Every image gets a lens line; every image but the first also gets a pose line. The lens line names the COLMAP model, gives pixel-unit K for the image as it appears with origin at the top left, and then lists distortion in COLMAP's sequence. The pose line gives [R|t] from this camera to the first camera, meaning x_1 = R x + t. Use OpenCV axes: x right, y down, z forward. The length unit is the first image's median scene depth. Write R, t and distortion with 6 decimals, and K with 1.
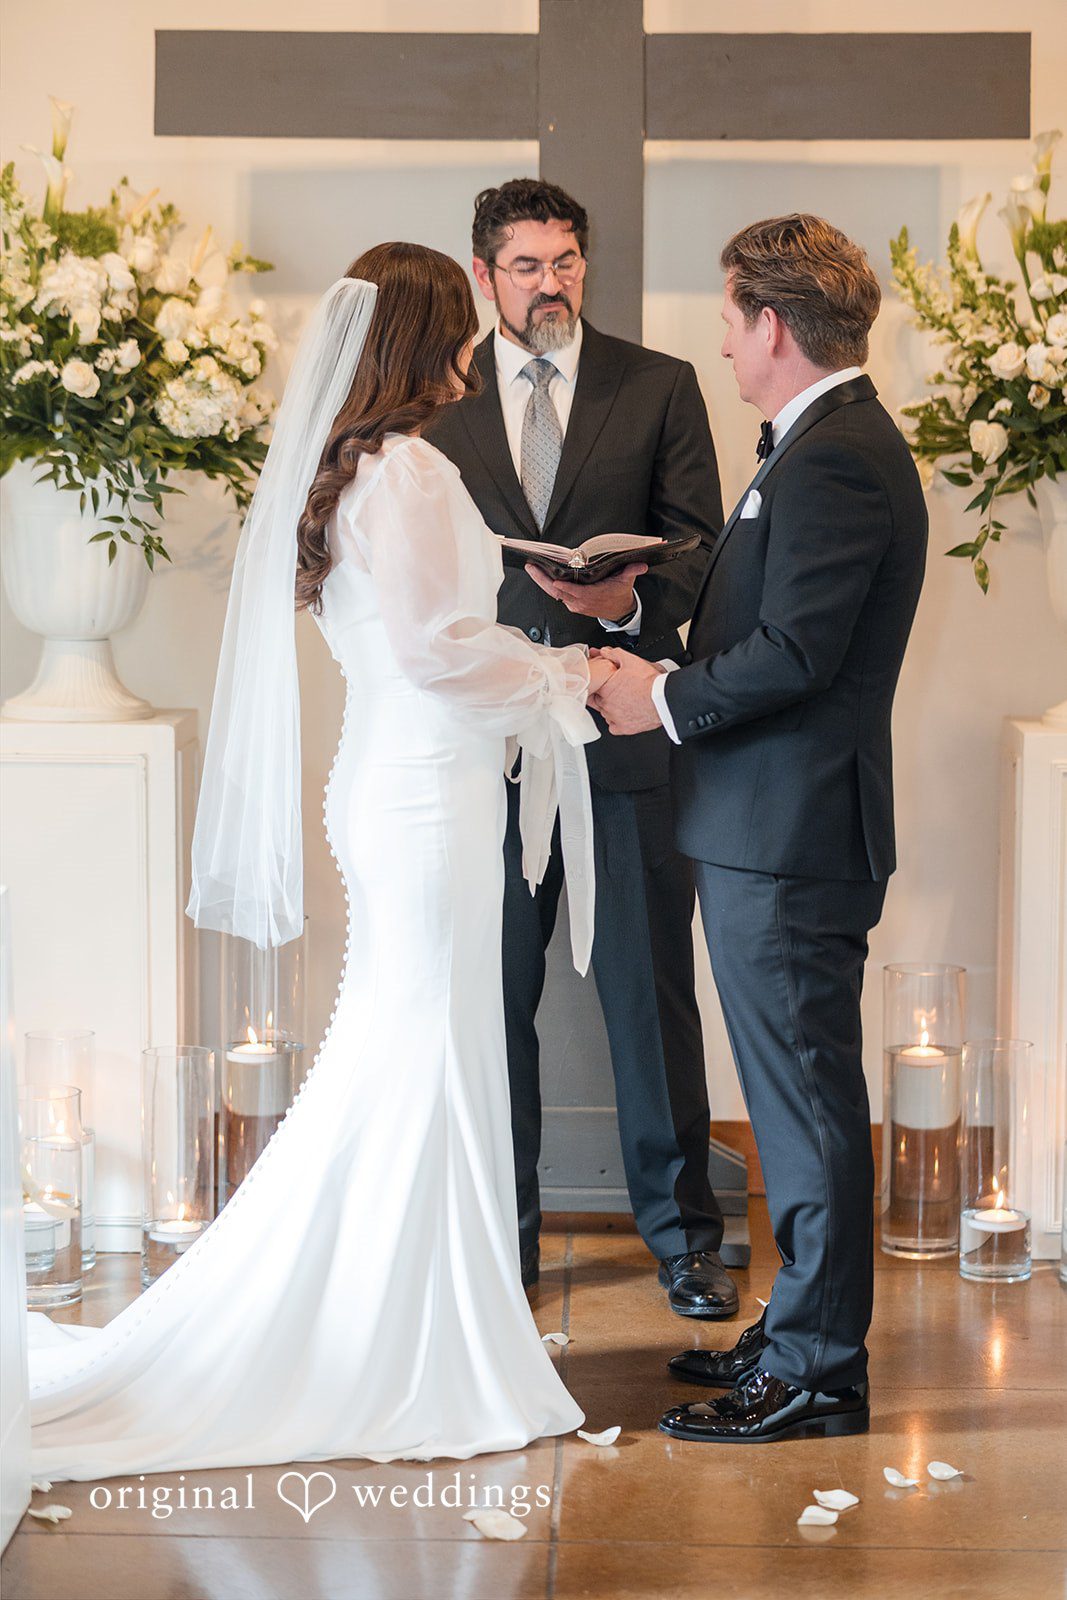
lens RADIAL K [[3739.3, 0, 533.5], [0, 3739.3, 800.0], [0, 0, 1]] dist [-0.031362, 0.293762]
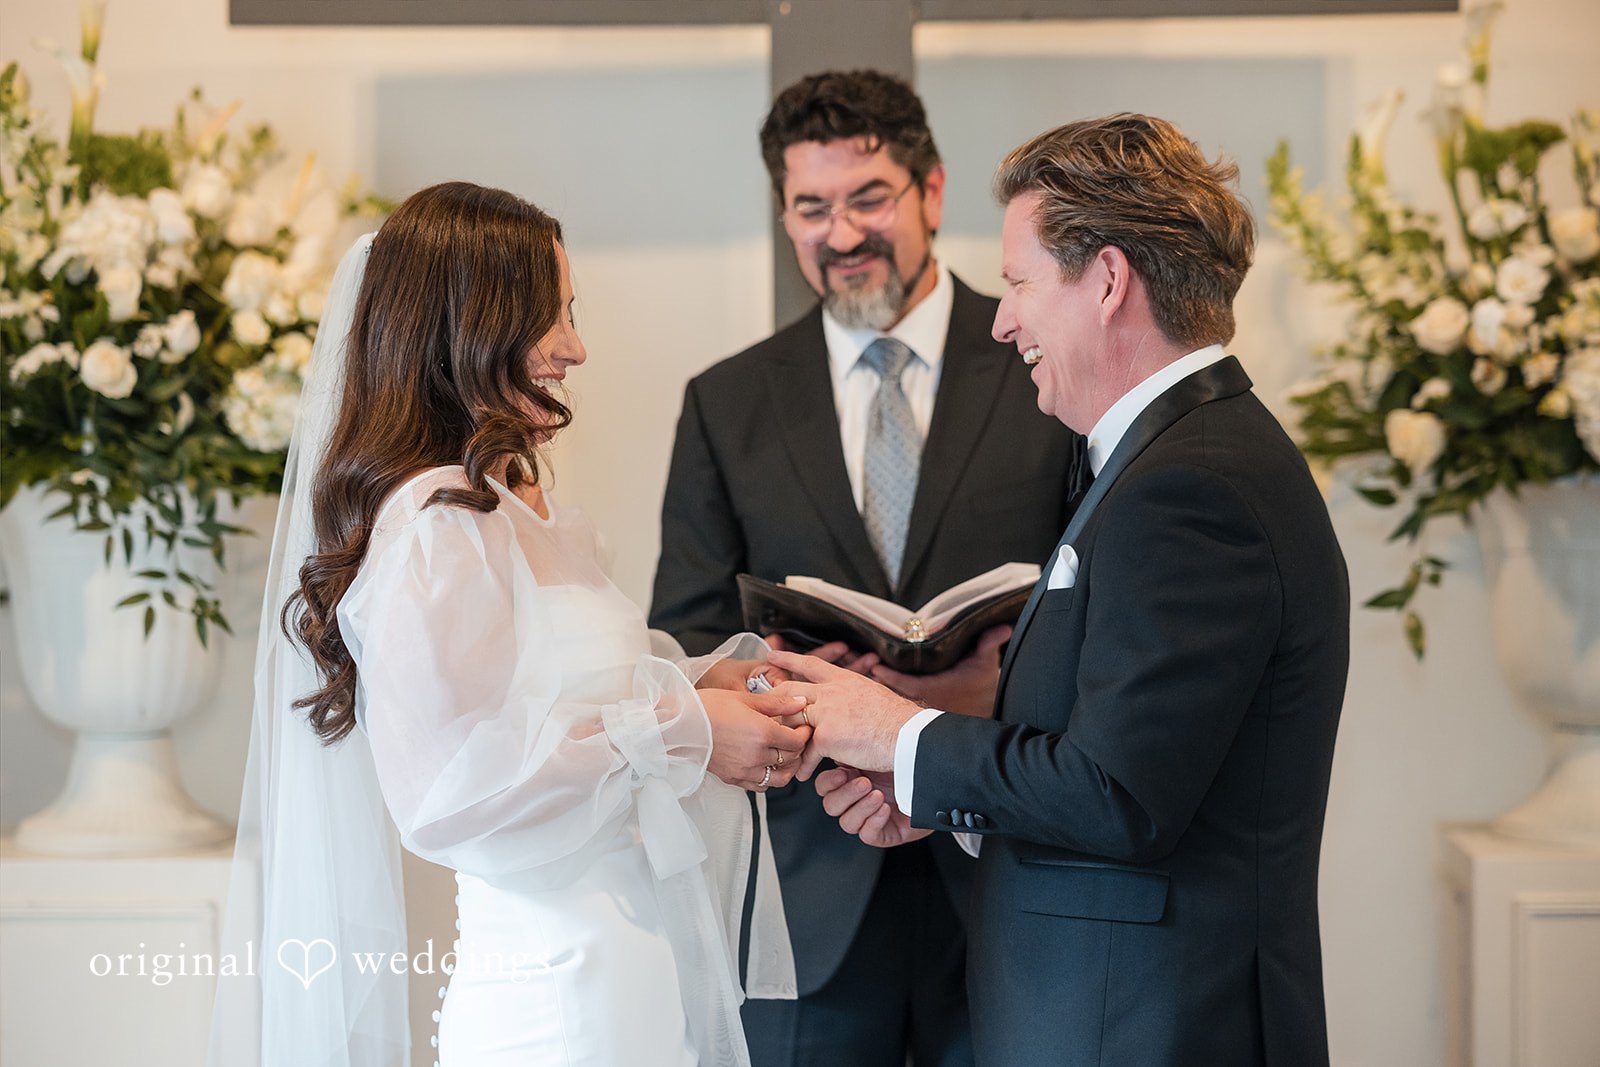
lens RADIAL K [[3739.3, 0, 800.0], [0, 3739.3, 533.5], [0, 0, 1]] dist [-0.031362, 0.293762]
pose [[0.999907, -0.013543, -0.001707, 0.007527], [0.013416, 0.998094, -0.060240, -0.038229], [0.002520, 0.060211, 0.998182, 0.304581]]
